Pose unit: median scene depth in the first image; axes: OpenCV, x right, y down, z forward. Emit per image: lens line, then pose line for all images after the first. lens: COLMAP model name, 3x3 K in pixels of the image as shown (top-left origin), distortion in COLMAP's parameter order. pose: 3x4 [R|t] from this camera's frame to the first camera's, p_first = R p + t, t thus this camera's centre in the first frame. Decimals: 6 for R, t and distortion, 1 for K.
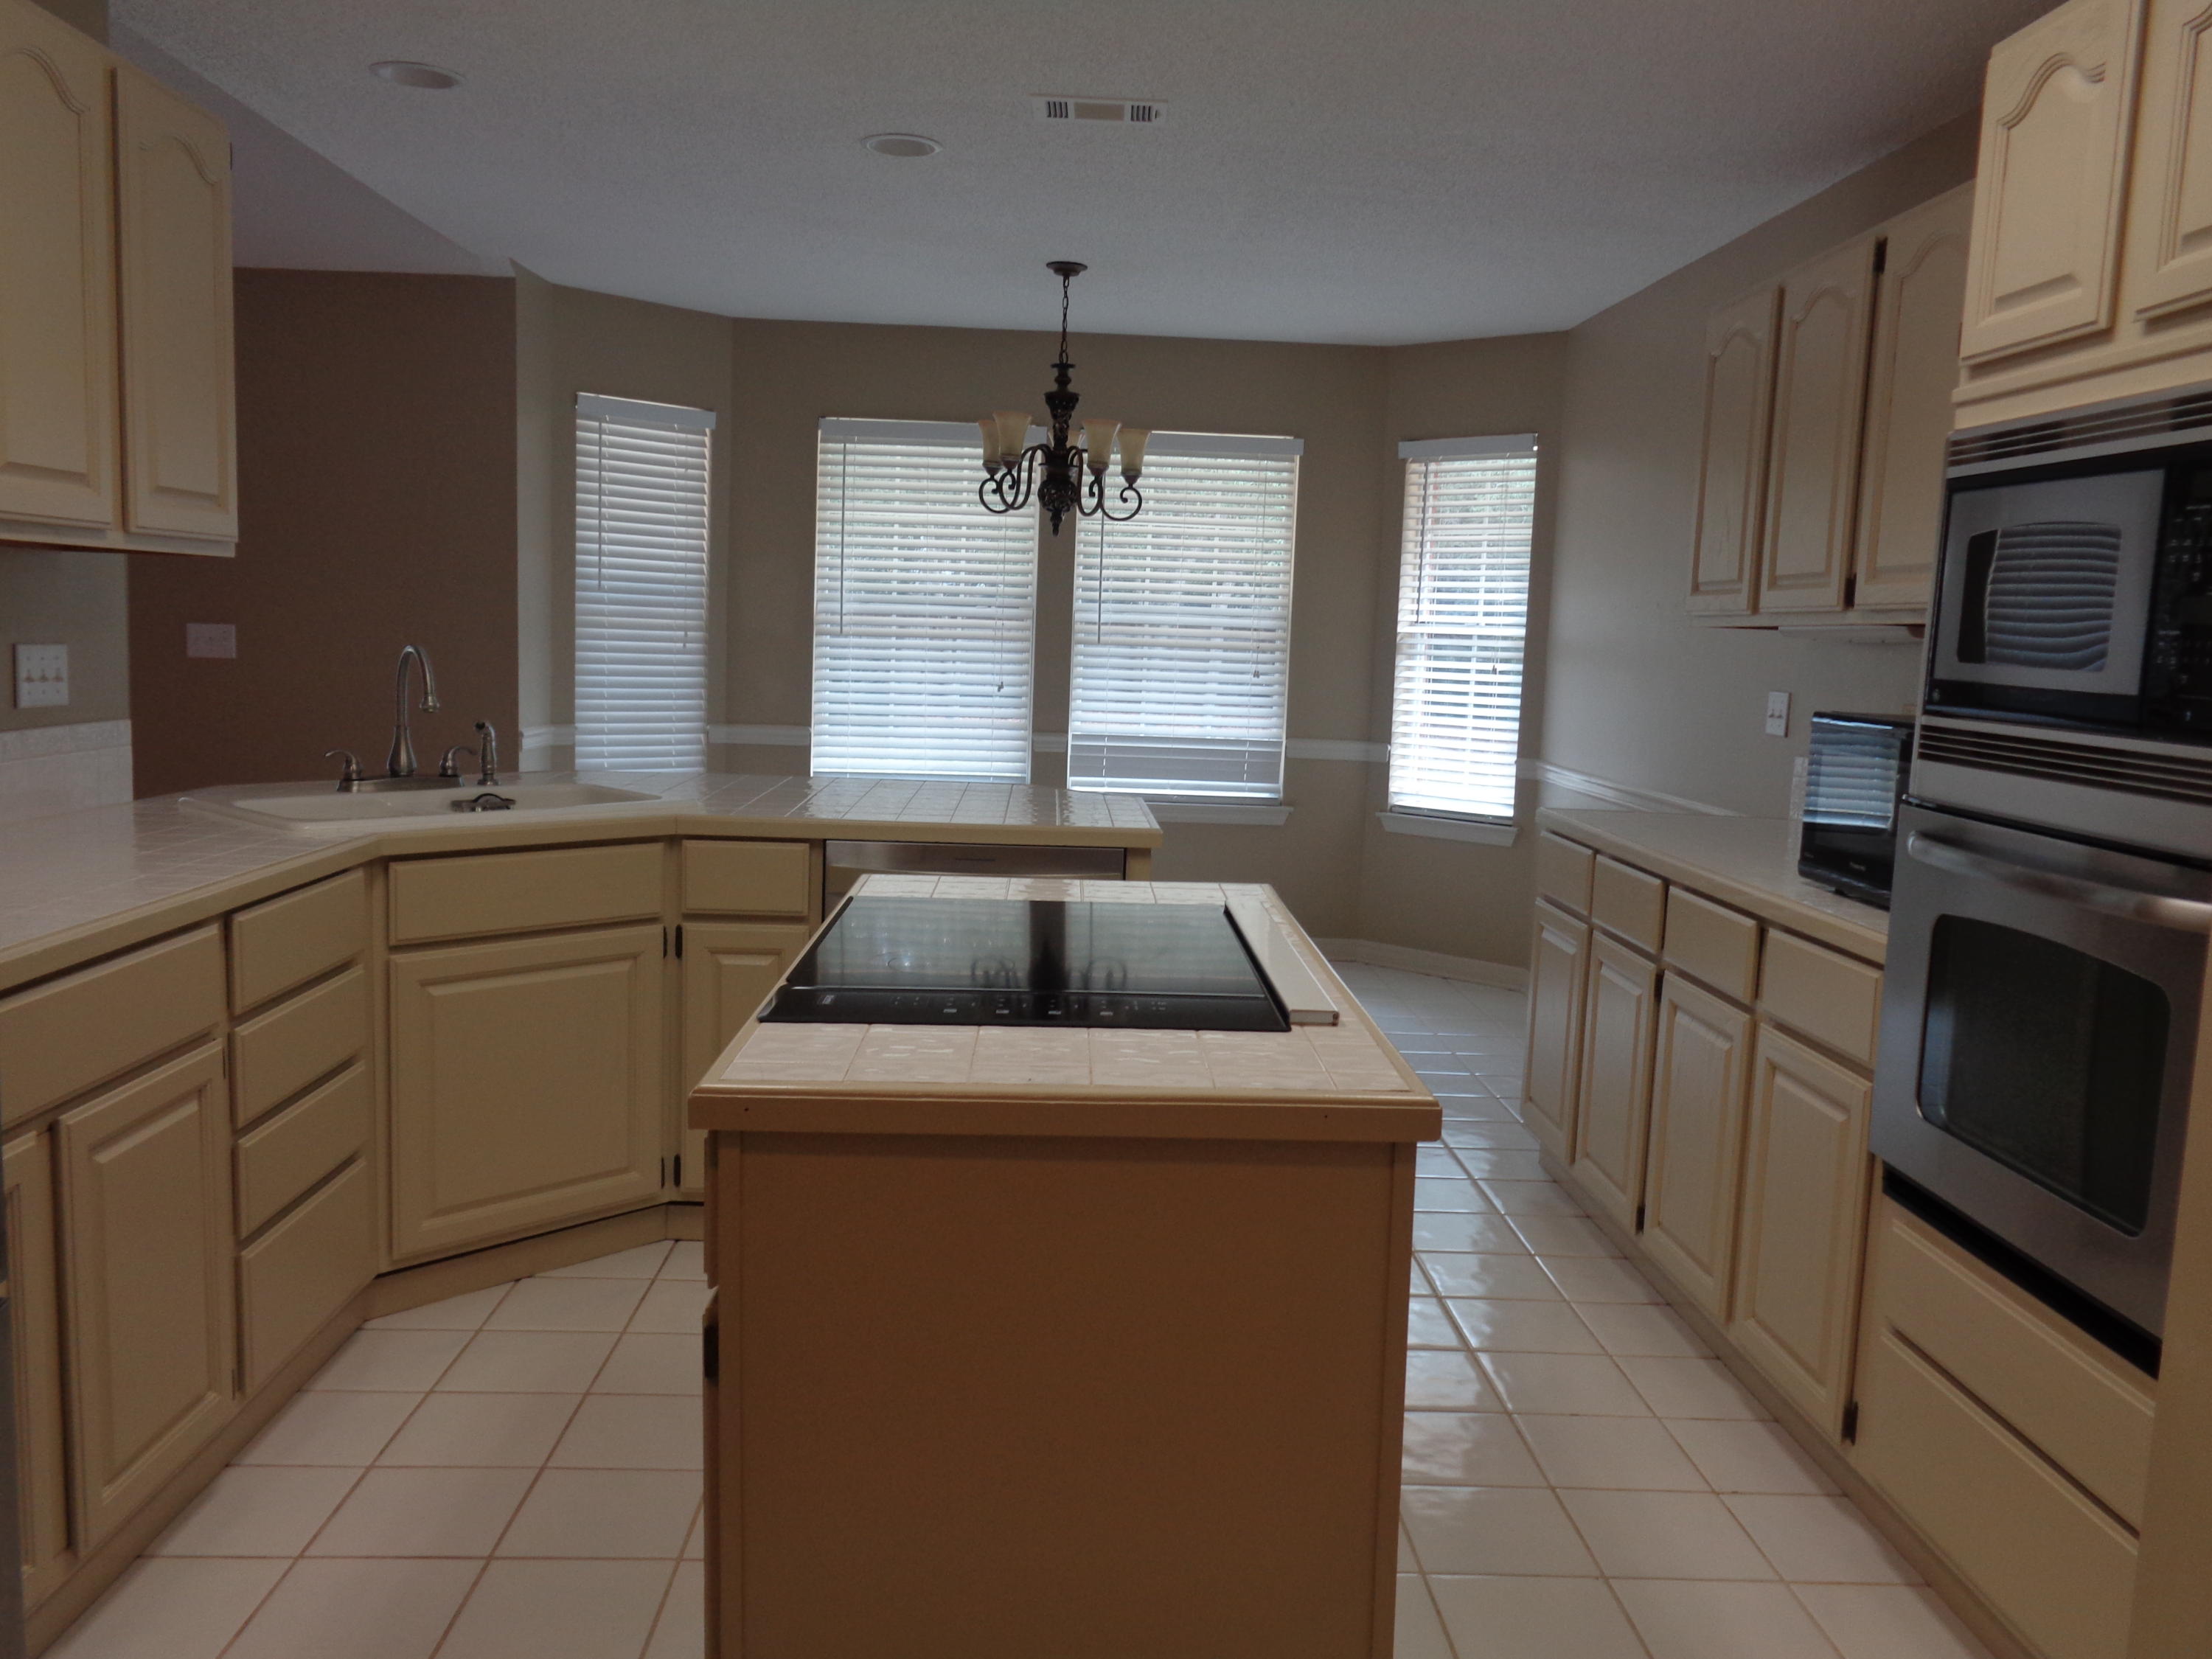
lens RADIAL K [[1750.5, 0, 1110.7], [0, 1750.5, 829.7], [0, 0, 1]] dist [0.005273, -0.004329]
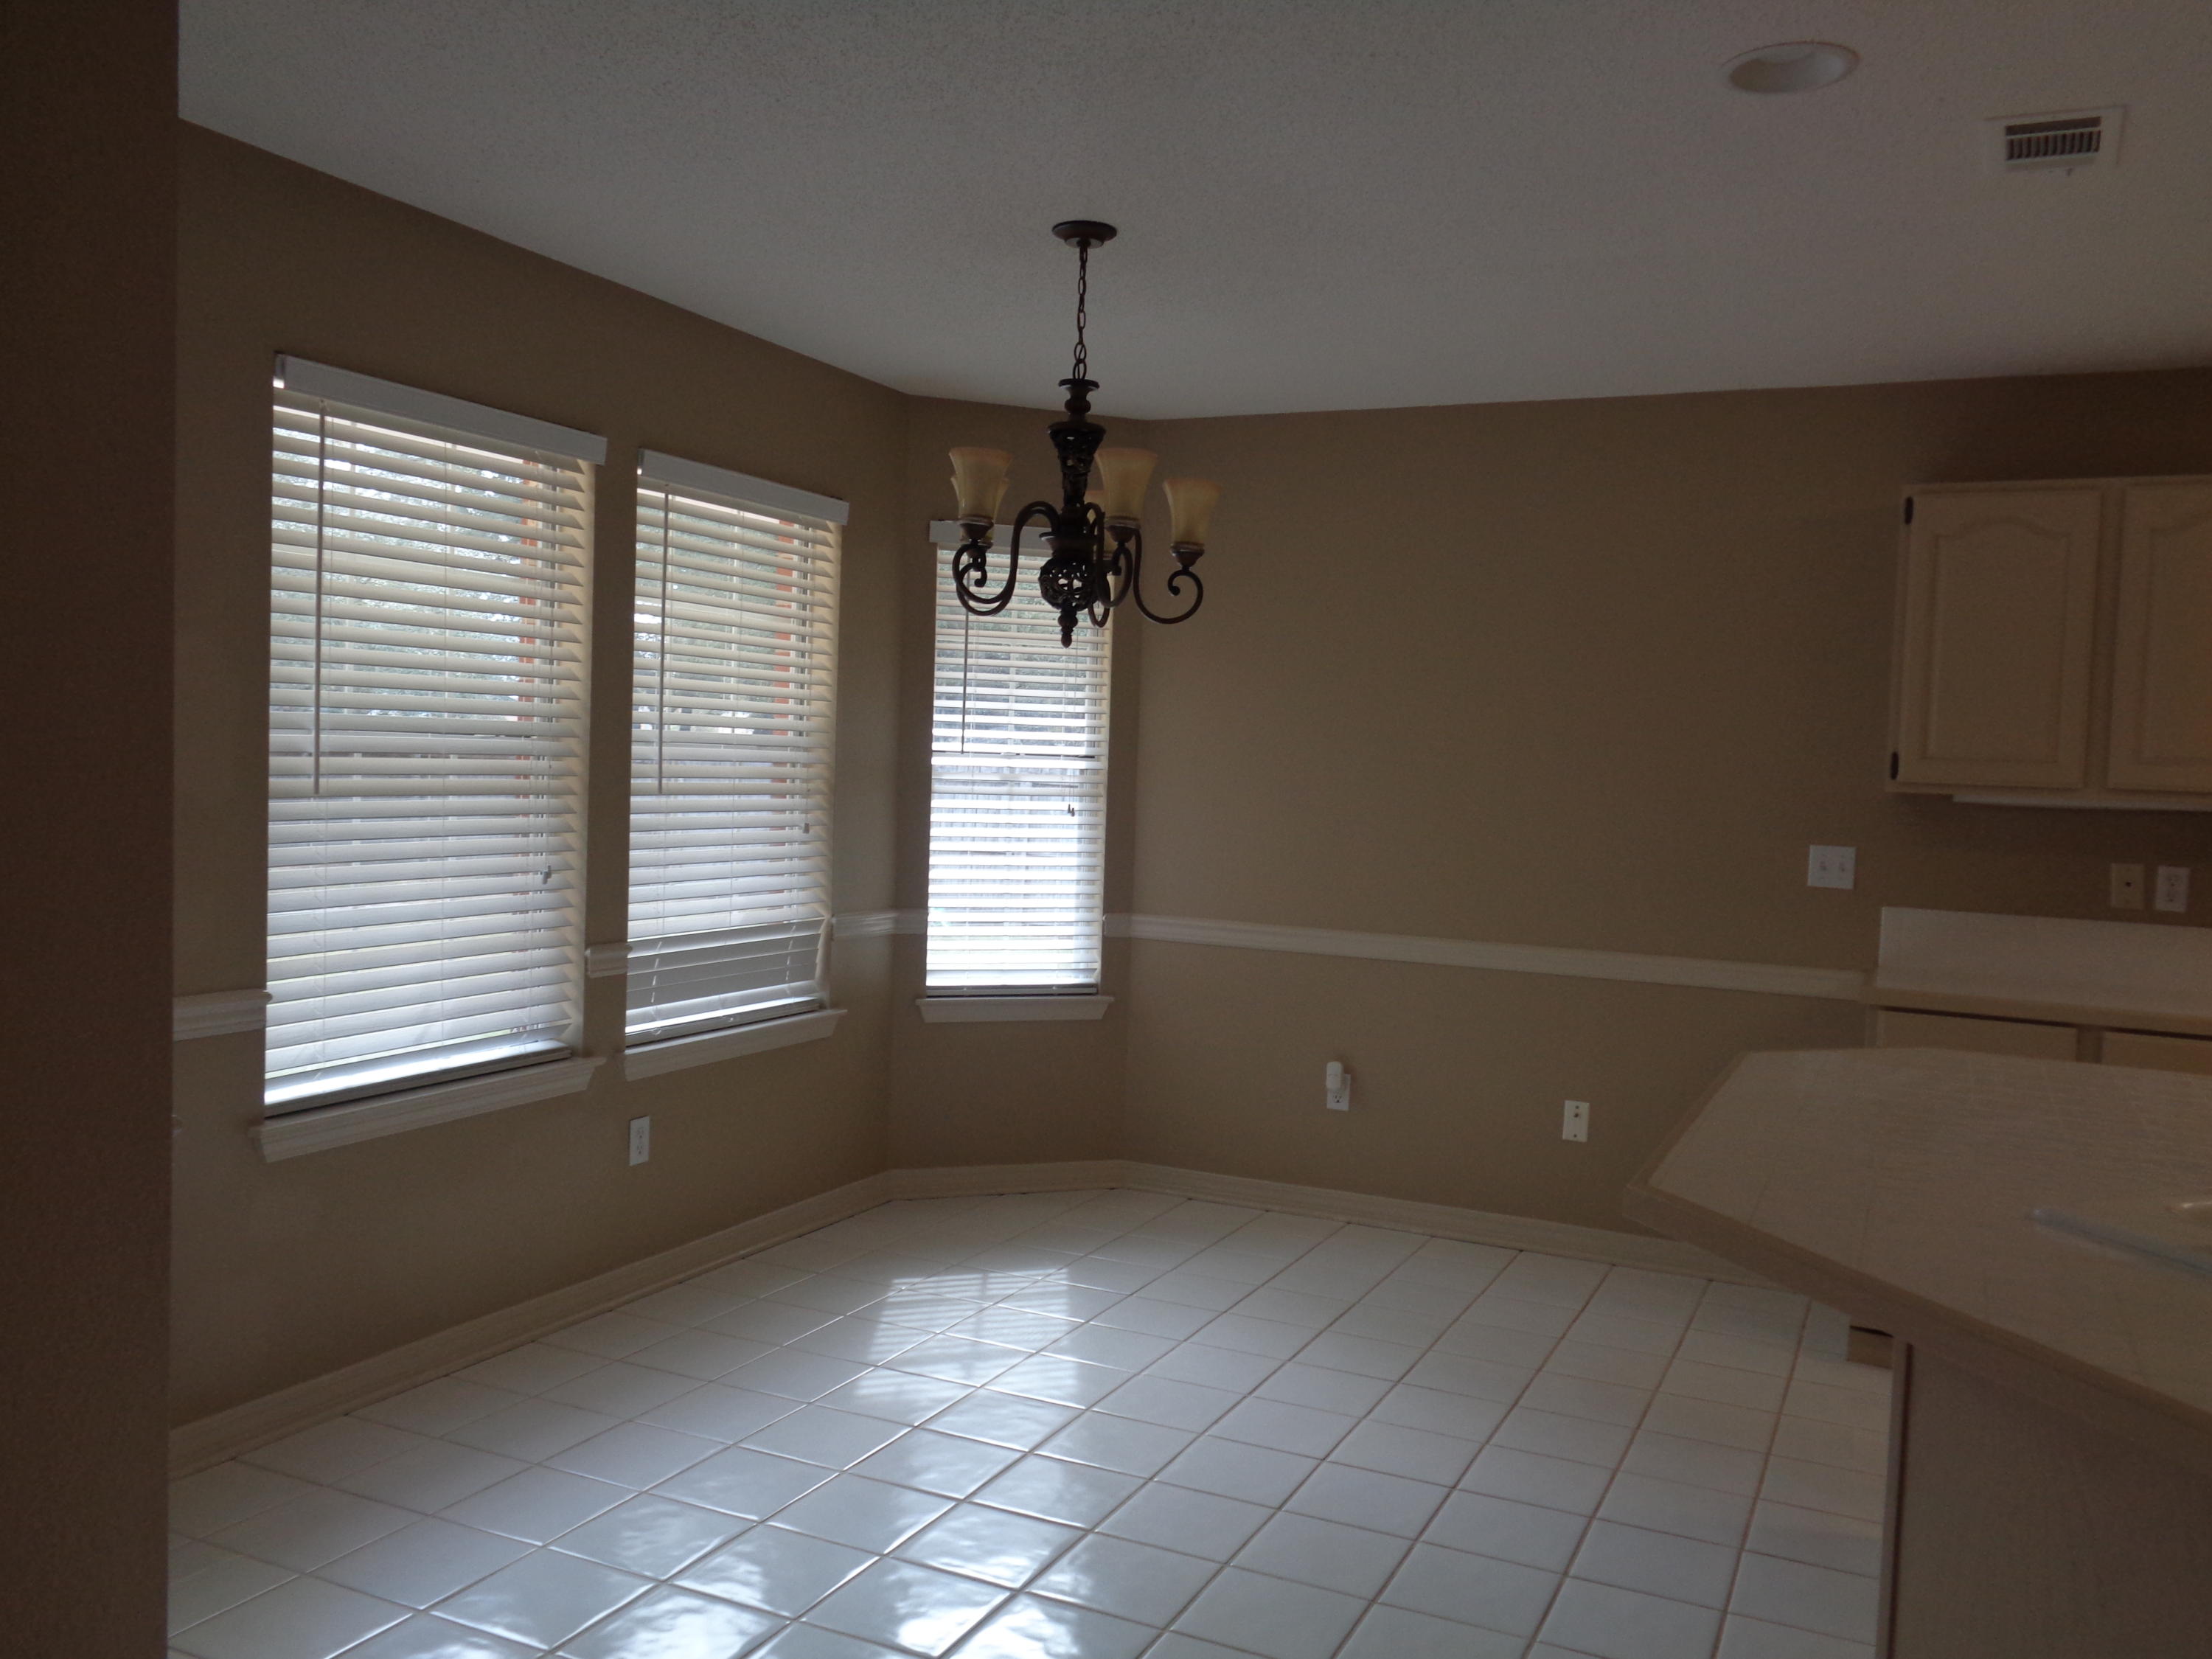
lens RADIAL K [[1768.1, 0, 1113.9], [0, 1768.1, 839.3], [0, 0, 1]] dist [0.007794, -0.001003]
pose [[0.466912, -0.058987, 0.882334, -0.594492], [0.080625, 0.996457, 0.023951, -0.112028], [-0.880621, 0.059956, 0.470014, 0.684380]]
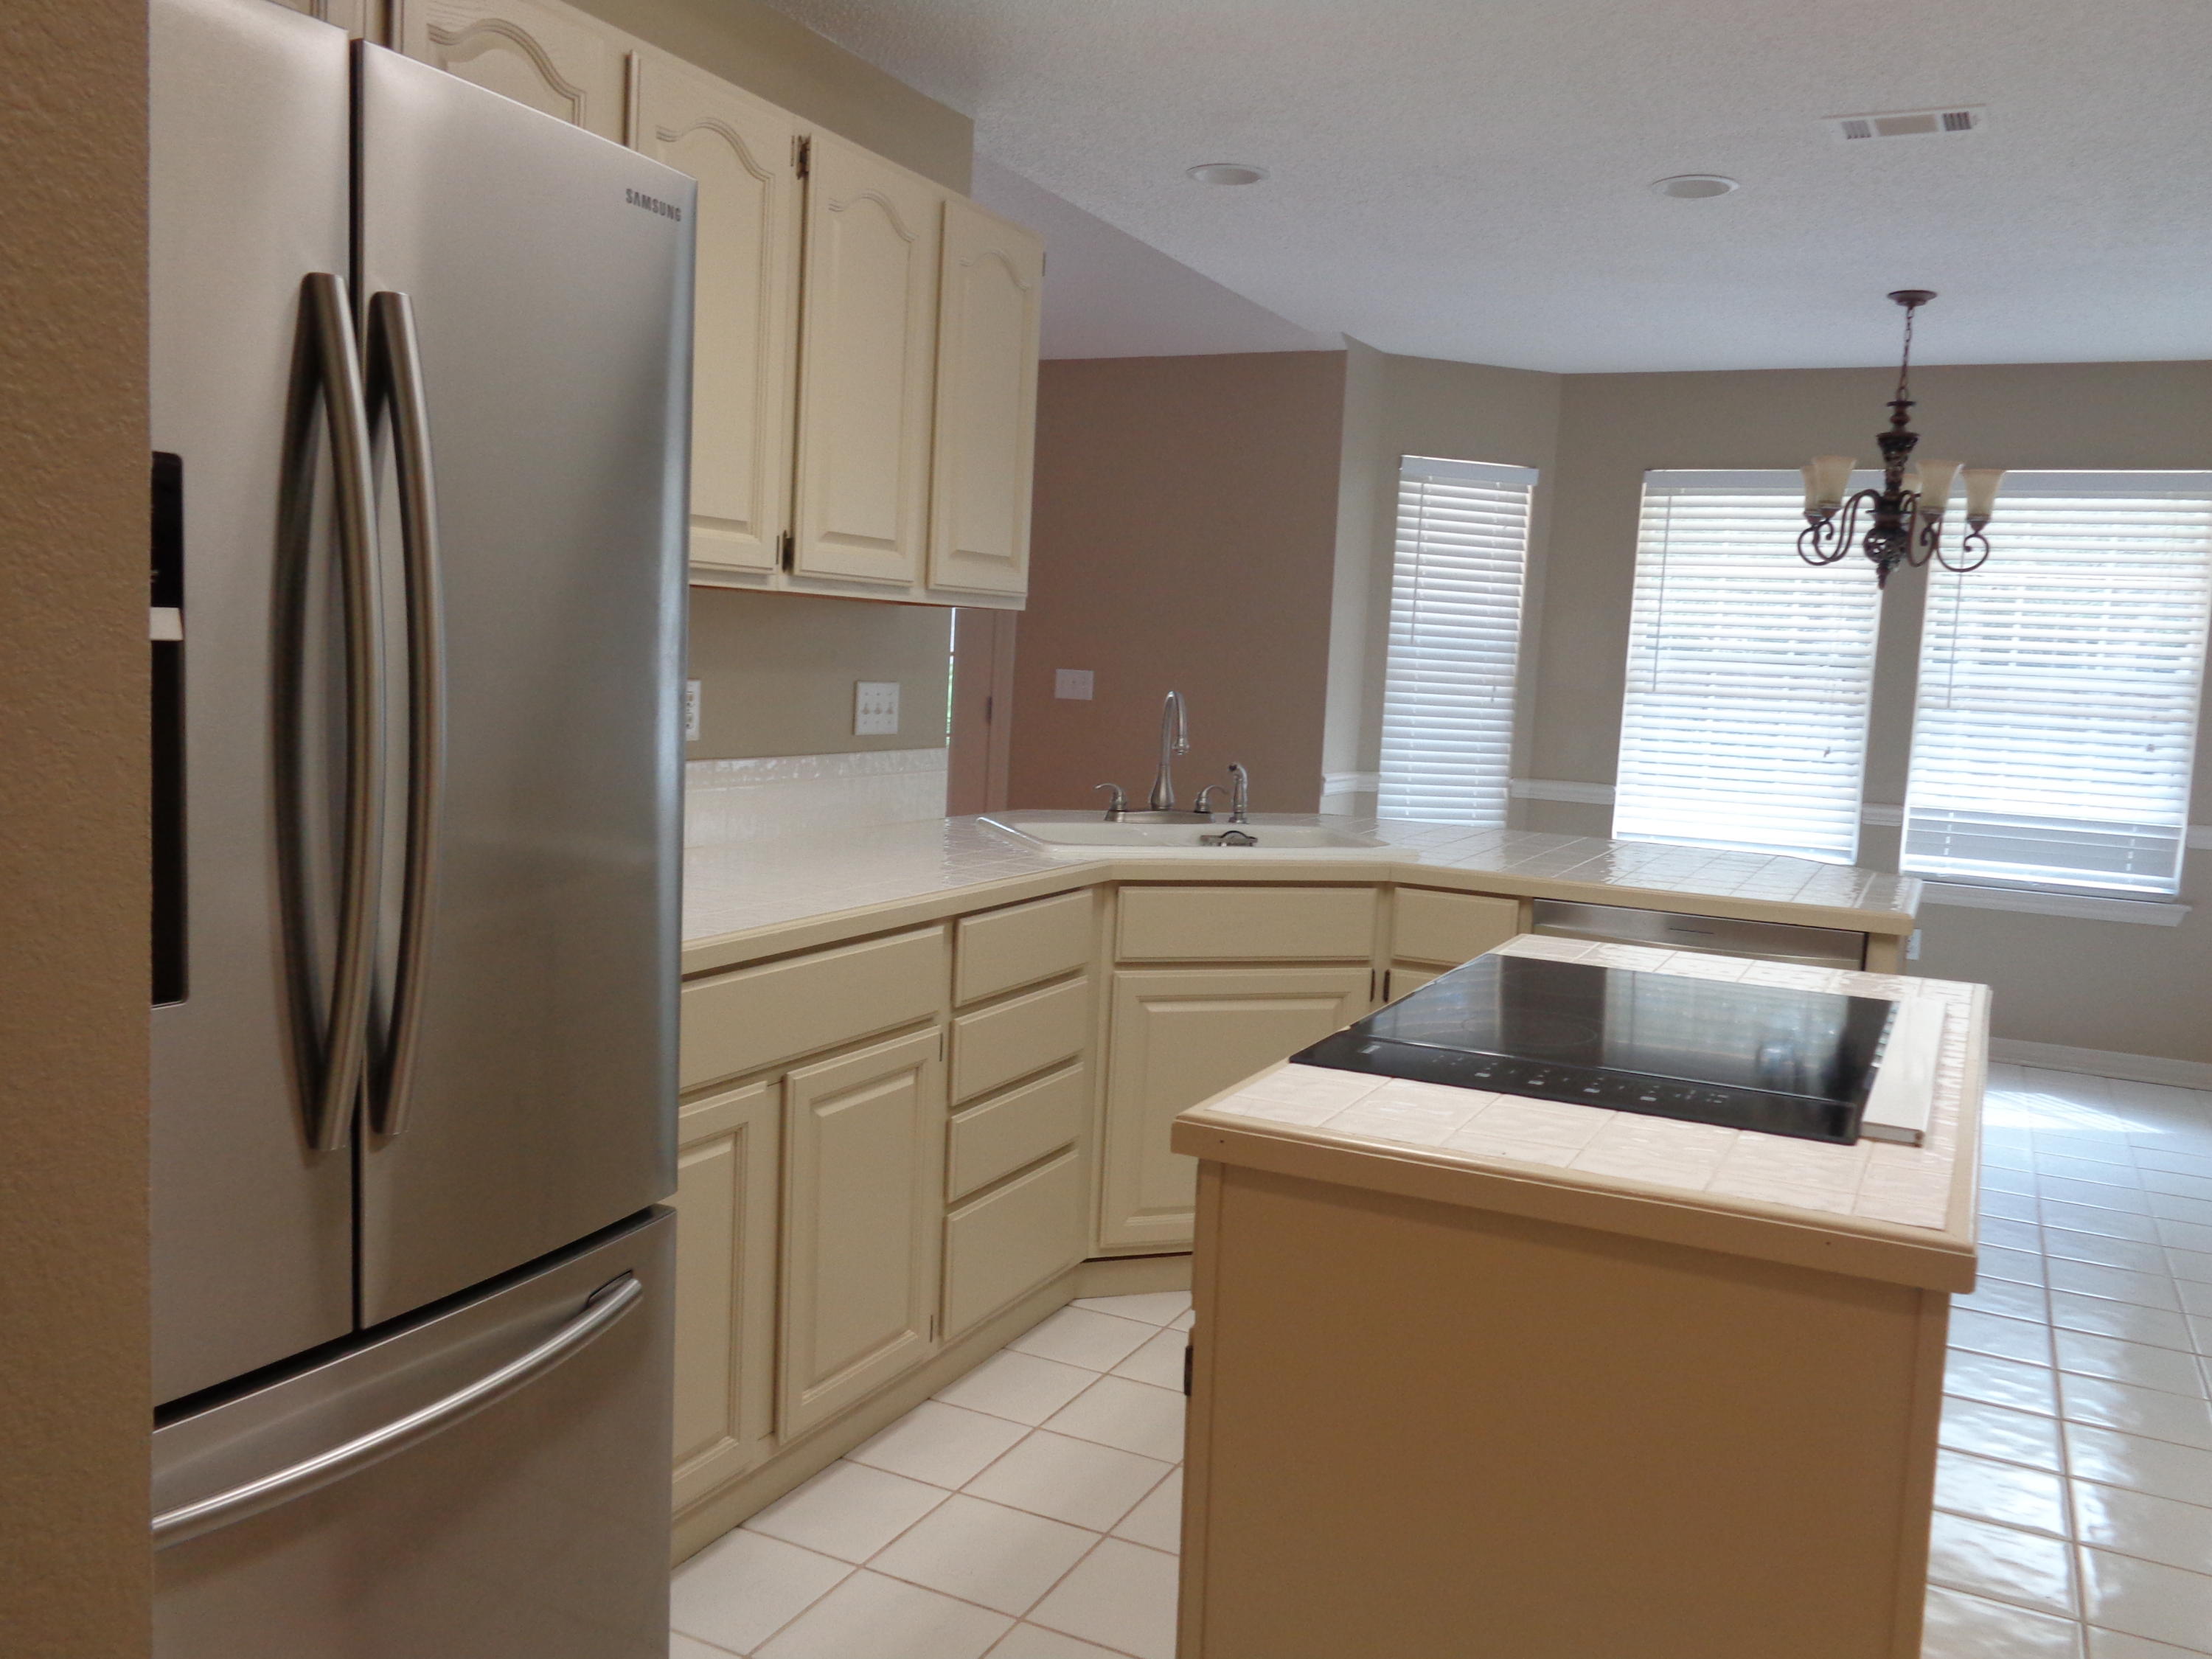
lens RADIAL K [[1749.0, 0, 1115.7], [0, 1749.0, 827.0], [0, 0, 1]] dist [-0.004005, -0.002173]
pose [[0.878845, 0.058159, -0.473550, 0.056352], [-0.073952, 0.997152, -0.014779, -0.001067], [0.471342, 0.048008, 0.880643, 0.015064]]
